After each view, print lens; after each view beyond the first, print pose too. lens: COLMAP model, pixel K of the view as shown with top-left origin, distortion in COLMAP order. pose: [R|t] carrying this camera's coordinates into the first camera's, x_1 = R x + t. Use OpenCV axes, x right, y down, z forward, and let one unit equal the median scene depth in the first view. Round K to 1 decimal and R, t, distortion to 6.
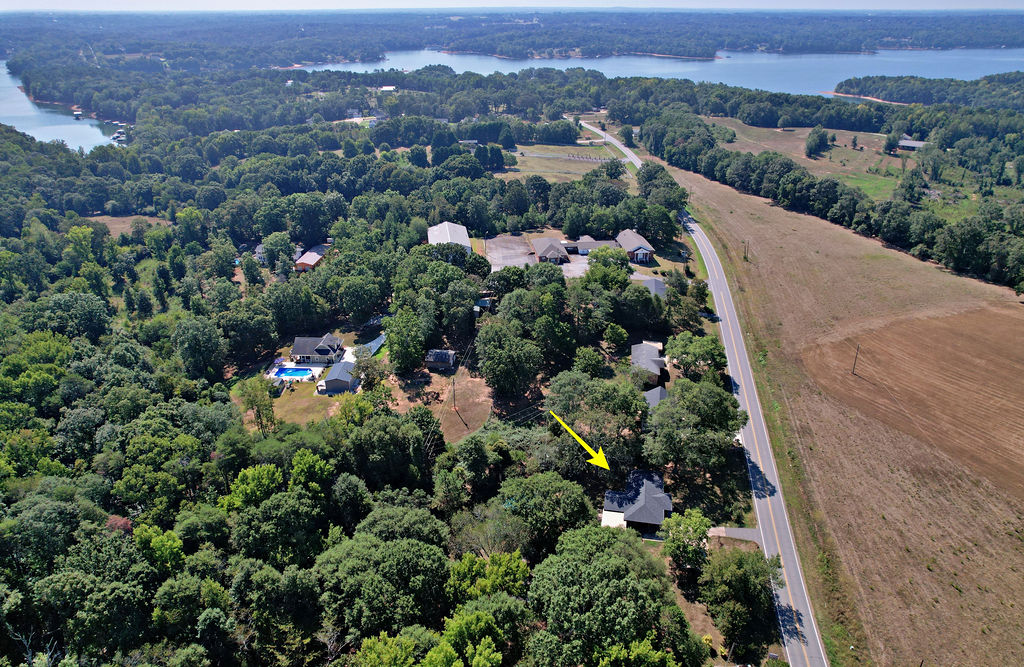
lens RADIAL K [[659.9, 0, 512.0], [0, 659.9, 333.5], [0, 0, 1]] dist [-0.068489, 0.063668]
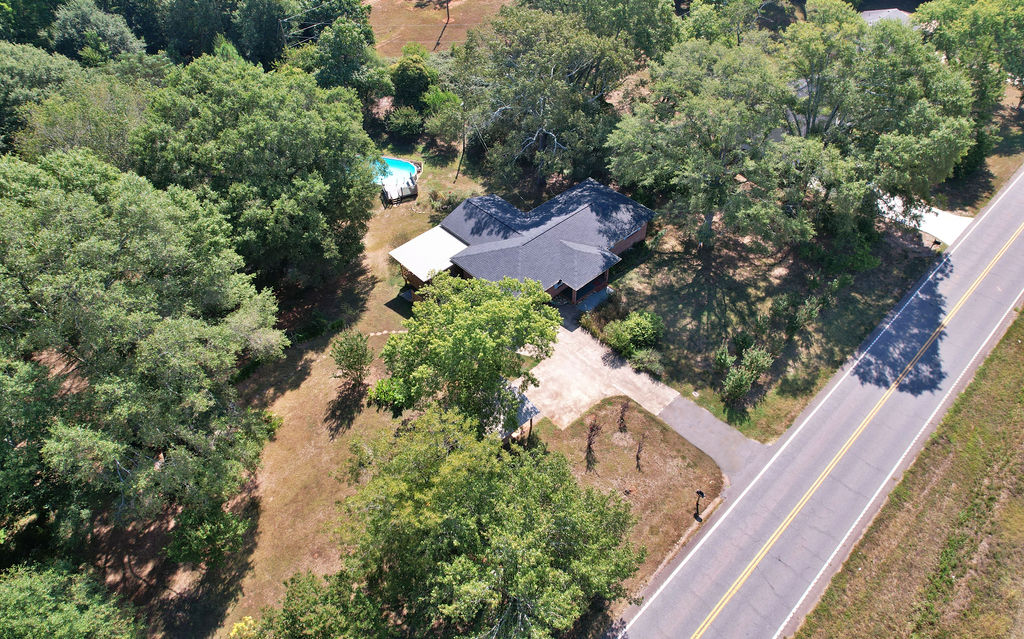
lens RADIAL K [[638.3, 0, 512.0], [0, 638.3, 319.5], [0, 0, 1]] dist [-0.036353, -0.000249]
pose [[0.810001, 0.411192, -0.418114, 0.170802], [-0.258469, 0.890323, 0.374858, 0.073917], [0.526395, -0.195566, 0.827444, 0.314982]]
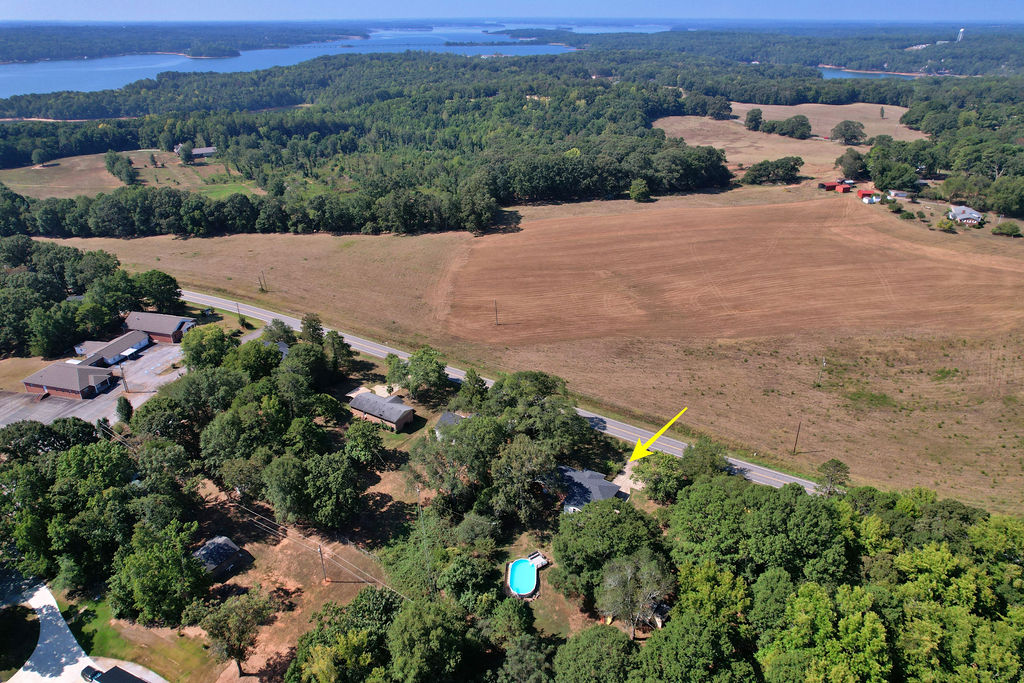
lens RADIAL K [[664.8, 0, 512.0], [0, 664.8, 341.5], [0, 0, 1]] dist [-0.000585, 0.005005]
pose [[0.388833, -0.420023, 0.819994, -0.290571], [0.430834, 0.869616, 0.241143, -0.119178], [-0.814365, 0.259517, 0.519096, 0.226663]]
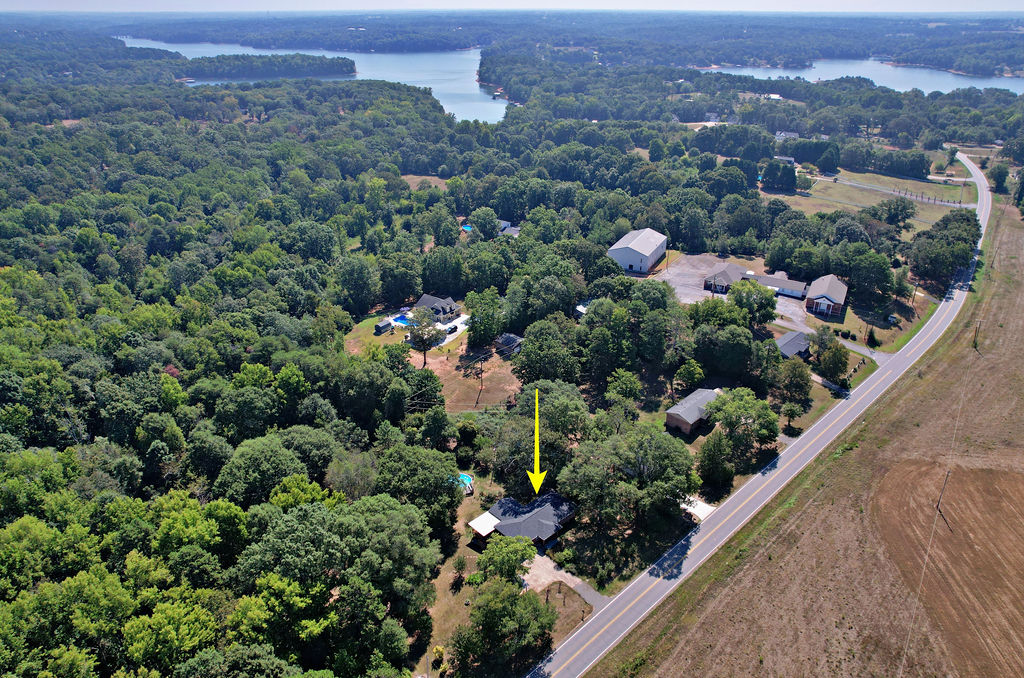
lens RADIAL K [[678.9, 0, 512.0], [0, 678.9, 339.0], [0, 0, 1]] dist [-0.063486, 0.051082]
pose [[0.812203, 0.263914, -0.520265, 0.292084], [-0.267133, 0.961078, 0.070494, -0.028676], [0.518620, 0.081724, 0.851090, 0.060186]]
